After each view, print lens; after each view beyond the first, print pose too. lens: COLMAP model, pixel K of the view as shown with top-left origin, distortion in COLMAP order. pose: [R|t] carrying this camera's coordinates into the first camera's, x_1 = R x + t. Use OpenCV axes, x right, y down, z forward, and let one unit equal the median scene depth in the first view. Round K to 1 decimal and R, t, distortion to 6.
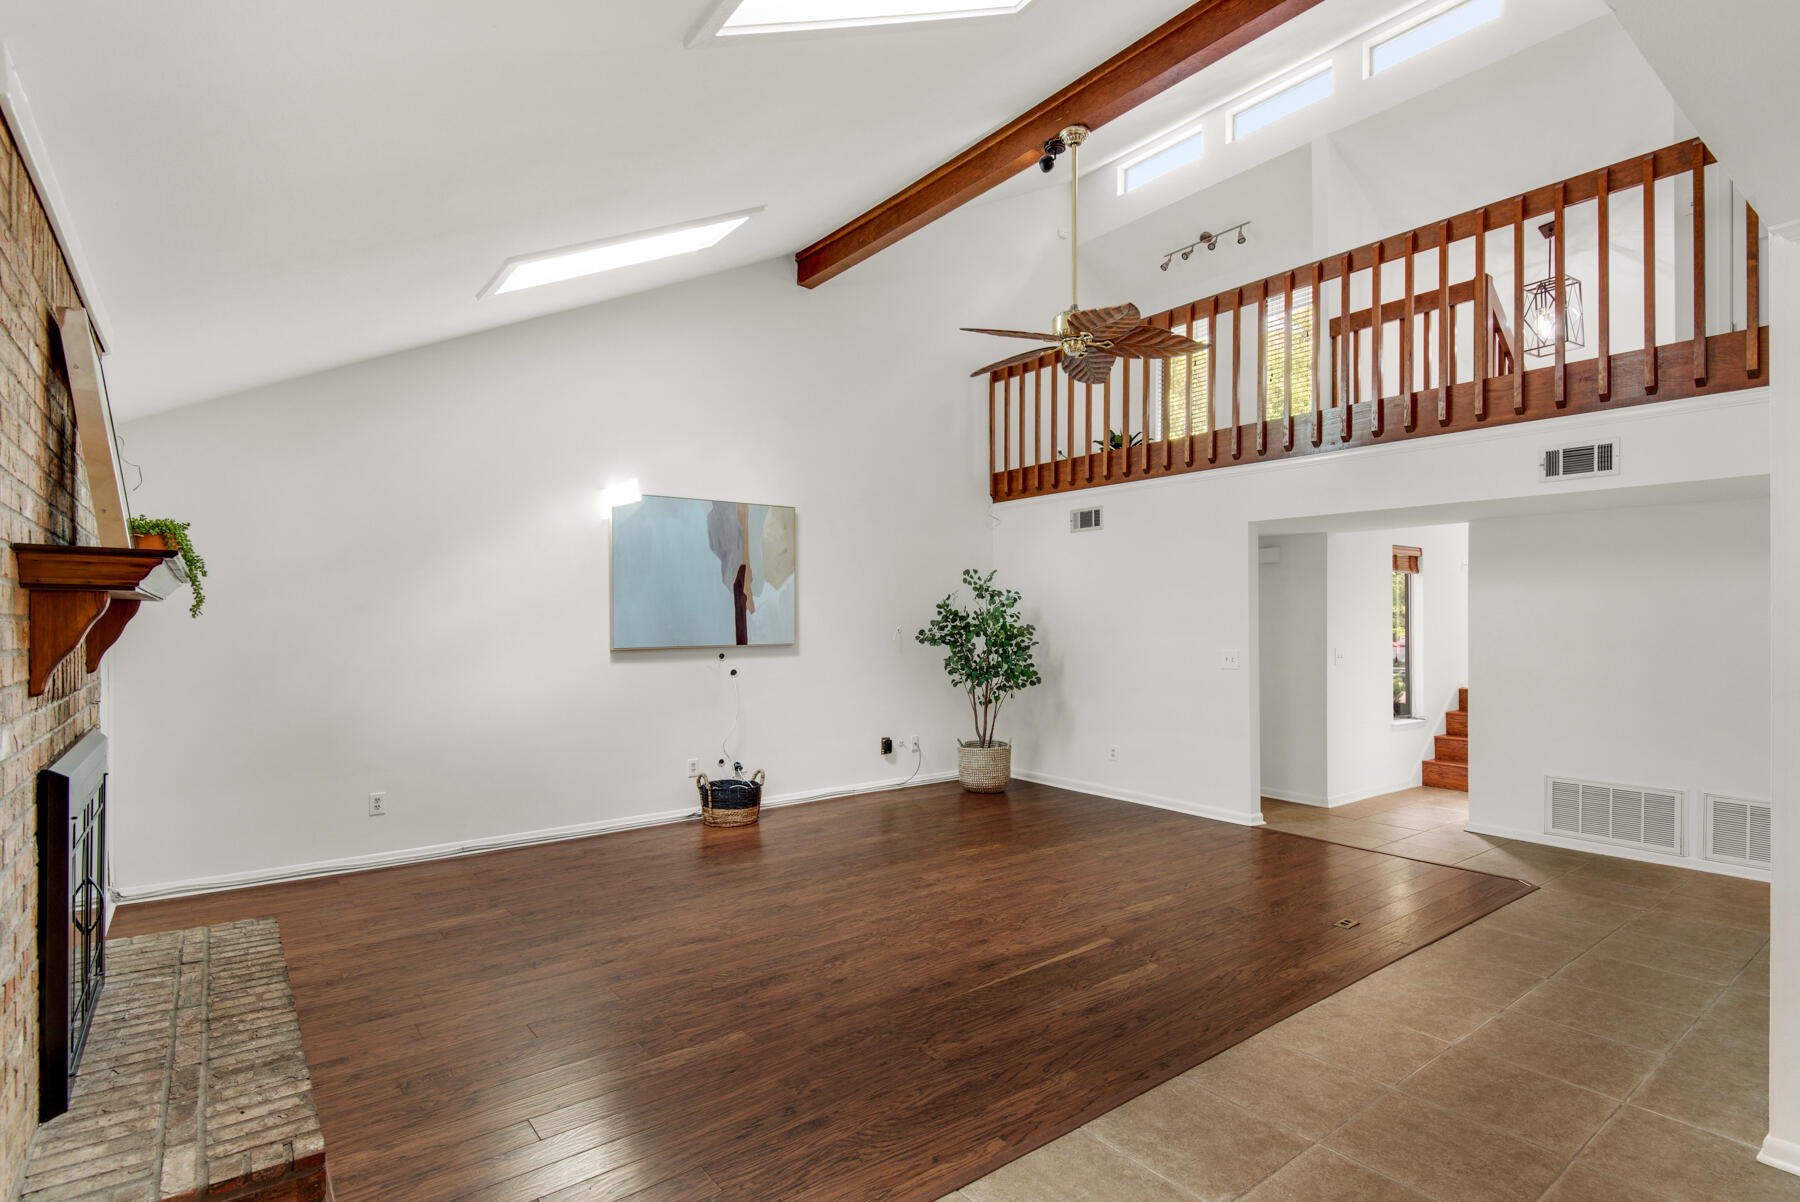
lens RADIAL K [[878.2, 0, 897.4], [0, 878.2, 622.2], [0, 0, 1]] dist [0.025400, -0.008180]
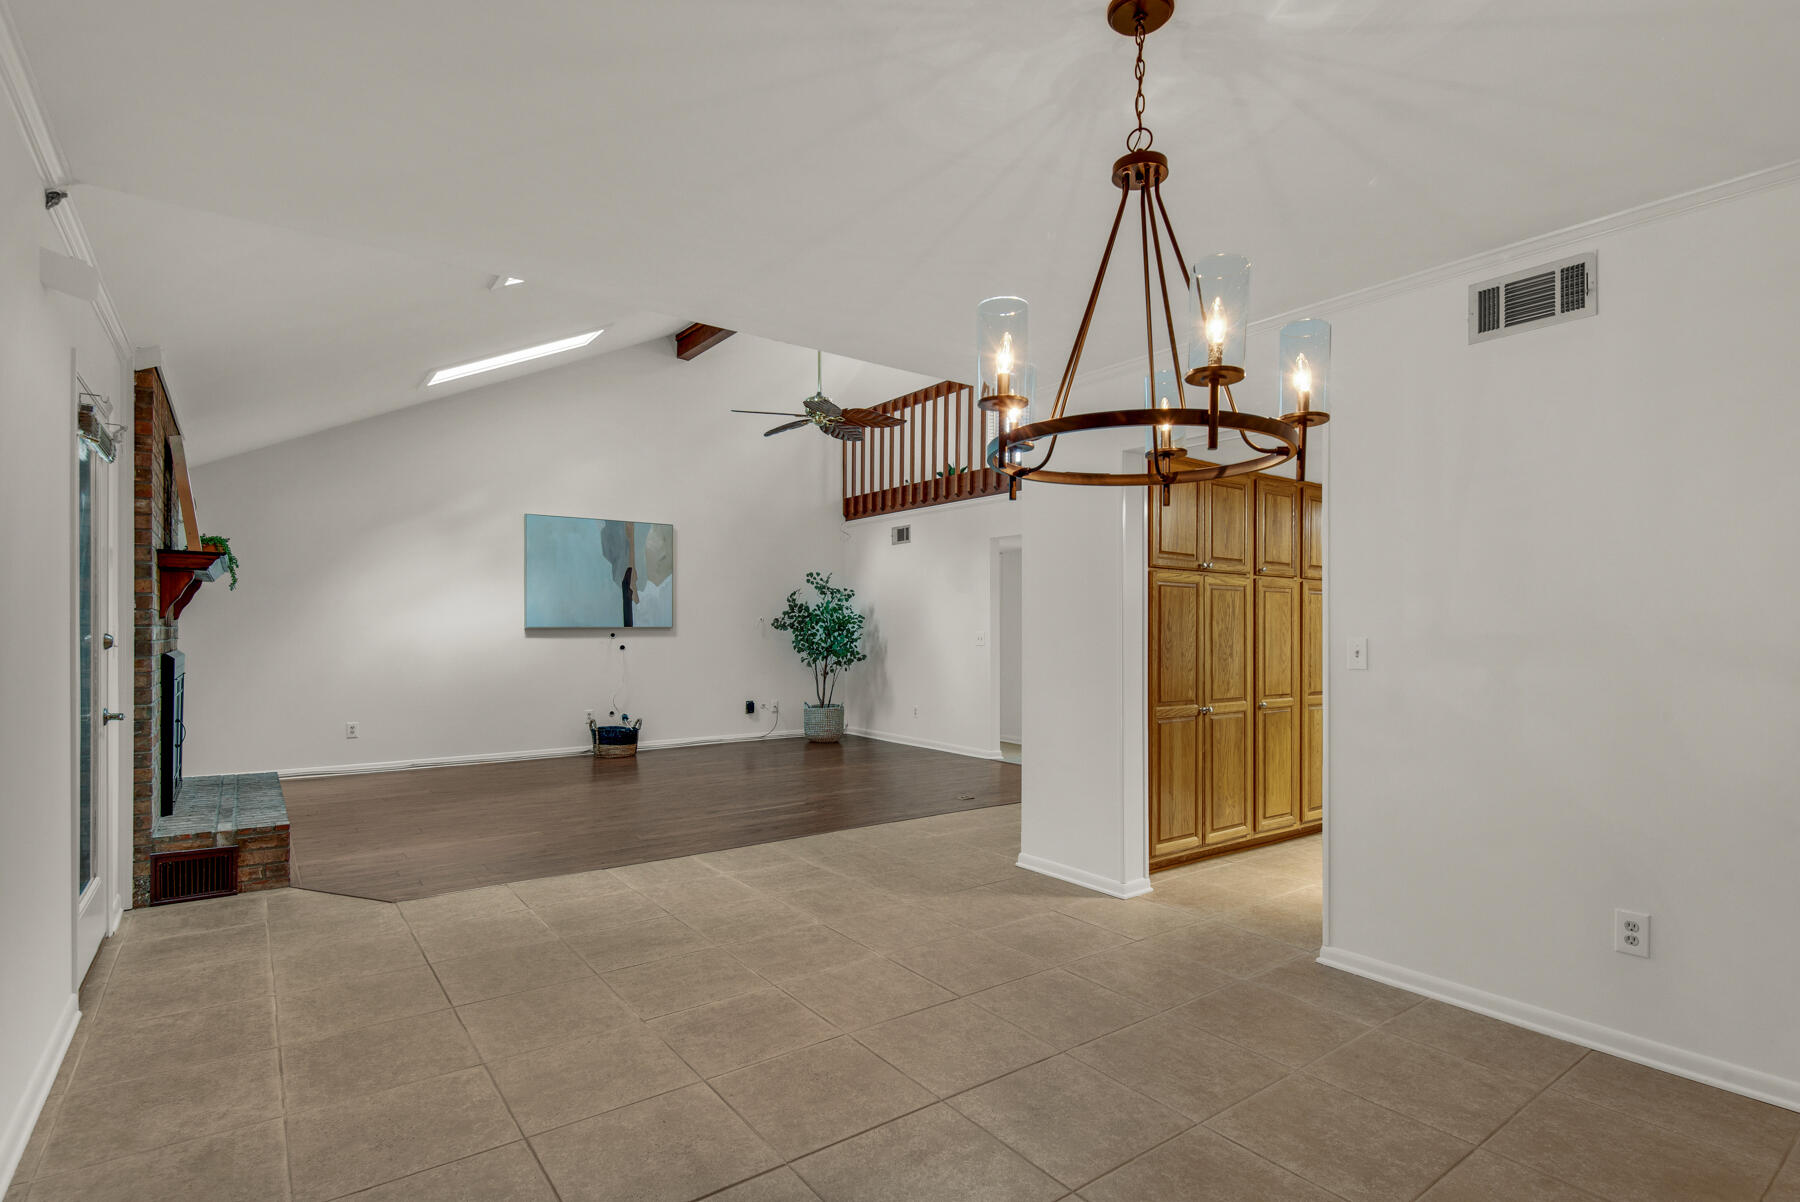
lens RADIAL K [[878.2, 0, 898.9], [0, 878.2, 625.2], [0, 0, 1]] dist [0.025400, -0.008180]
pose [[0.999784, 0.005131, -0.020144, 0.277187], [-0.005308, 0.999948, -0.008728, 0.034151], [0.020098, 0.008833, 0.999759, -0.358262]]
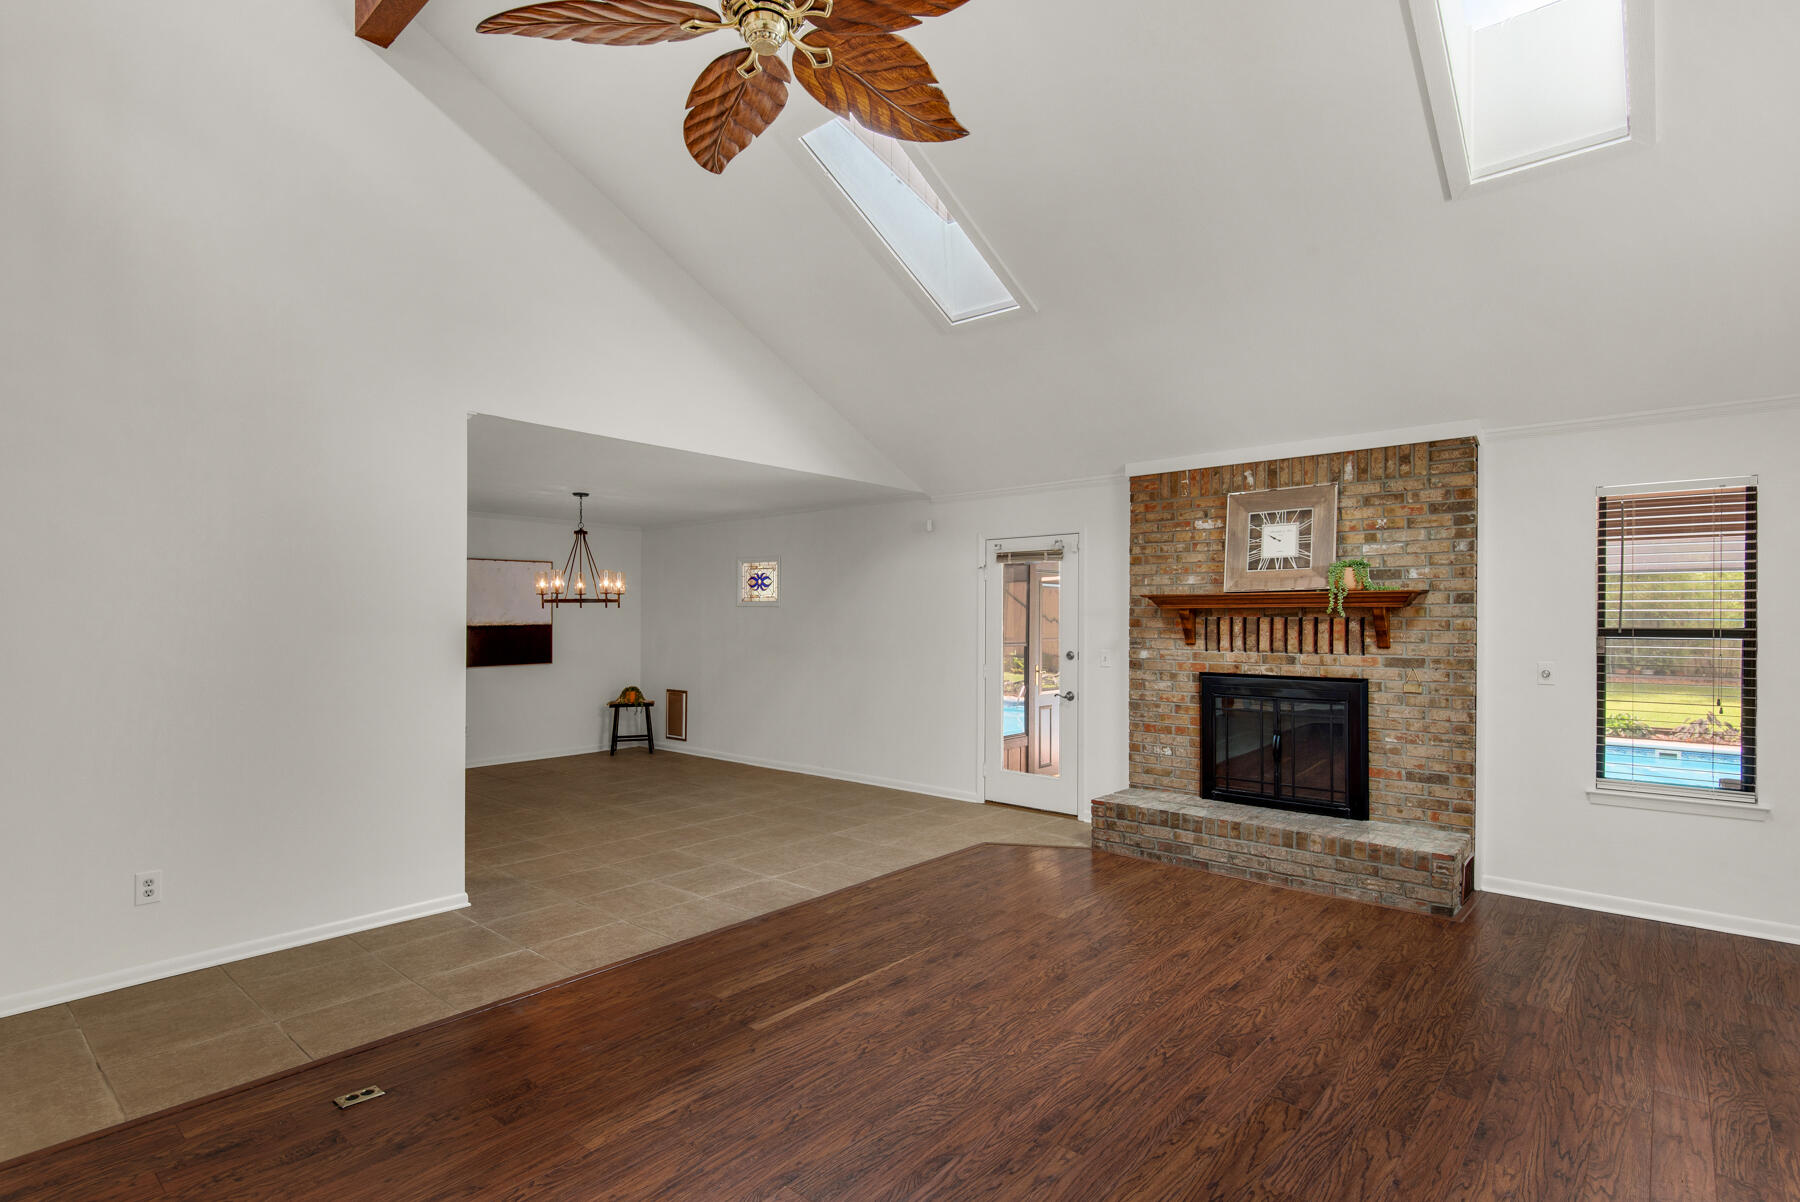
lens RADIAL K [[878.2, 0, 901.6], [0, 878.2, 626.8], [0, 0, 1]] dist [0.025400, -0.008180]
pose [[-0.979337, -0.000491, -0.202235, 0.170070], [-0.002677, 0.999941, 0.010533, -0.001751], [0.202218, 0.010857, -0.979280, 1.122669]]
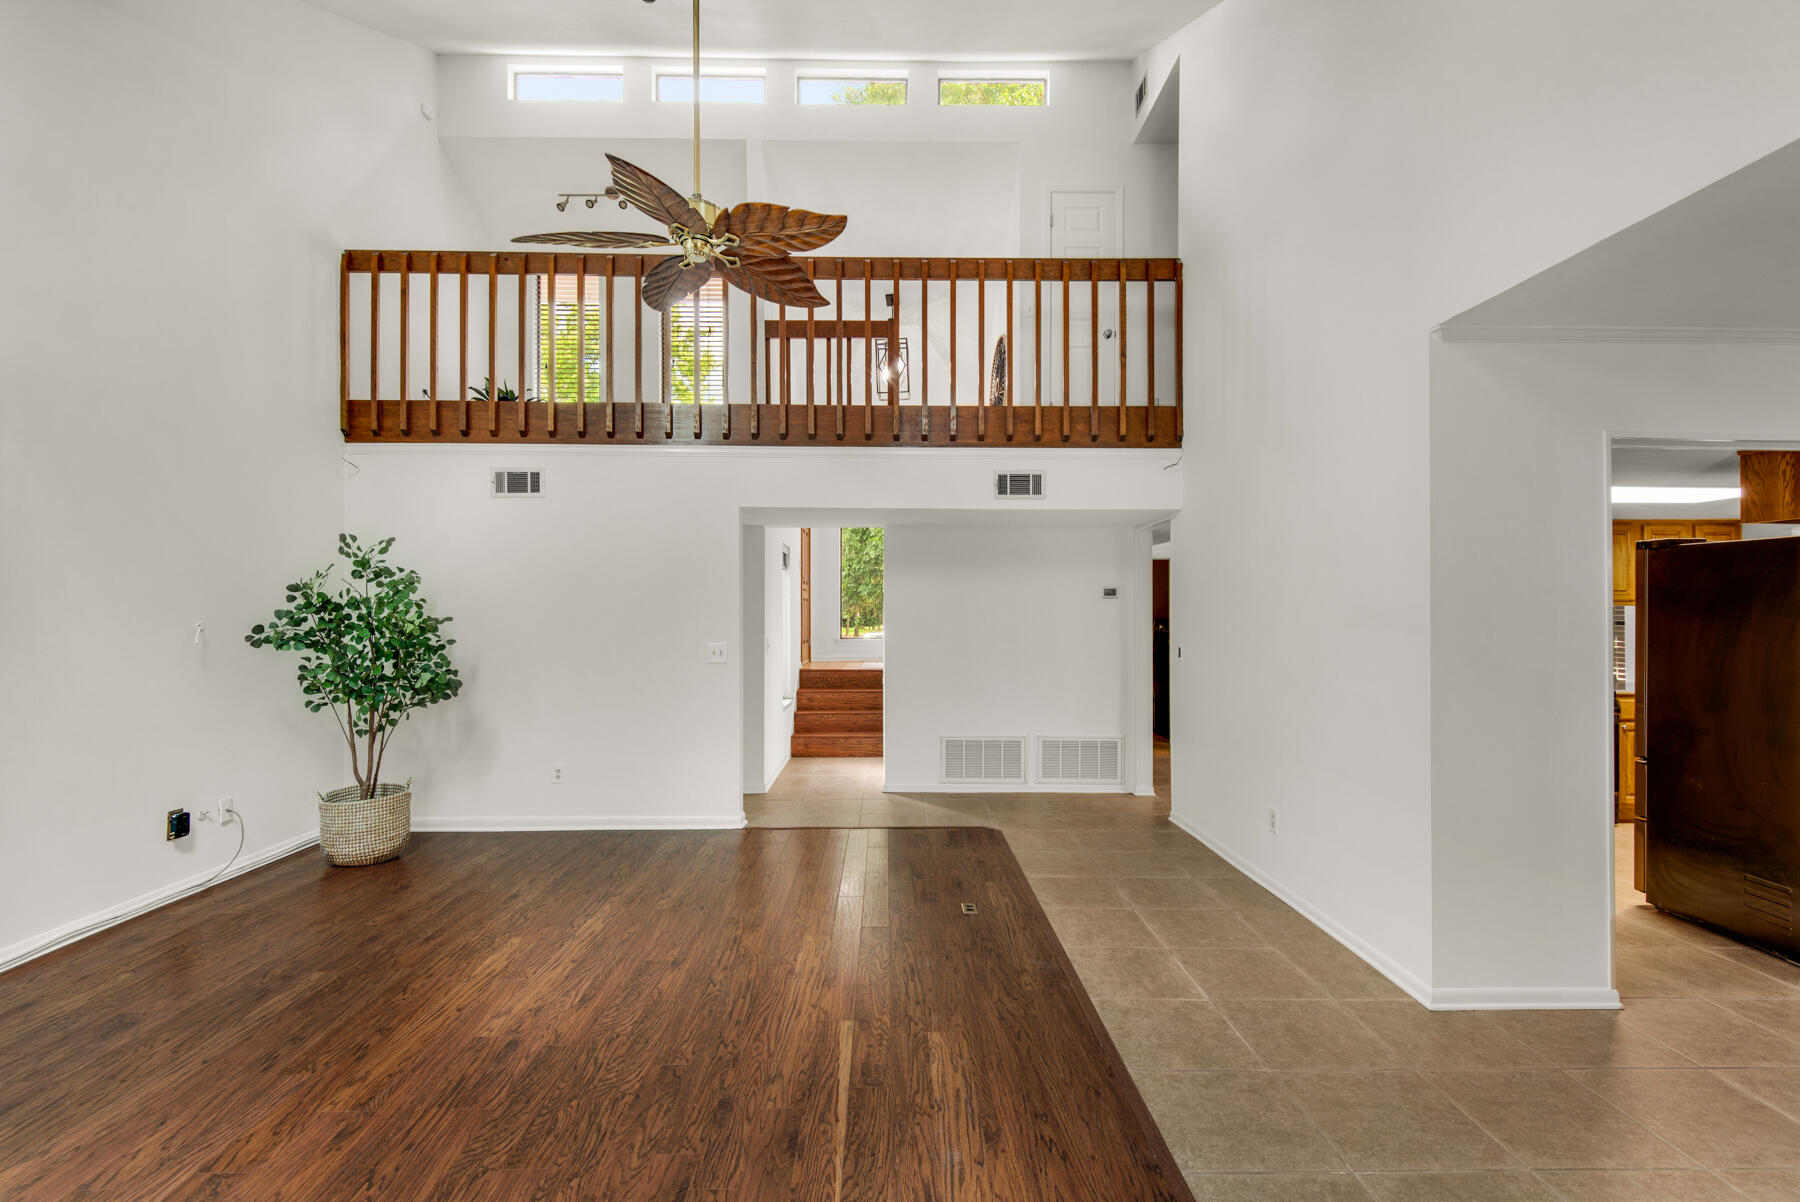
lens RADIAL K [[819.9, 0, 897.4], [0, 819.9, 595.5], [0, 0, 1]] dist [0.035469, -0.018459]
pose [[0.598058, 0.014325, 0.801325, -0.202633], [0.000478, 0.999834, -0.018230, -0.001782], [-0.801453, 0.011286, 0.597951, 0.329439]]
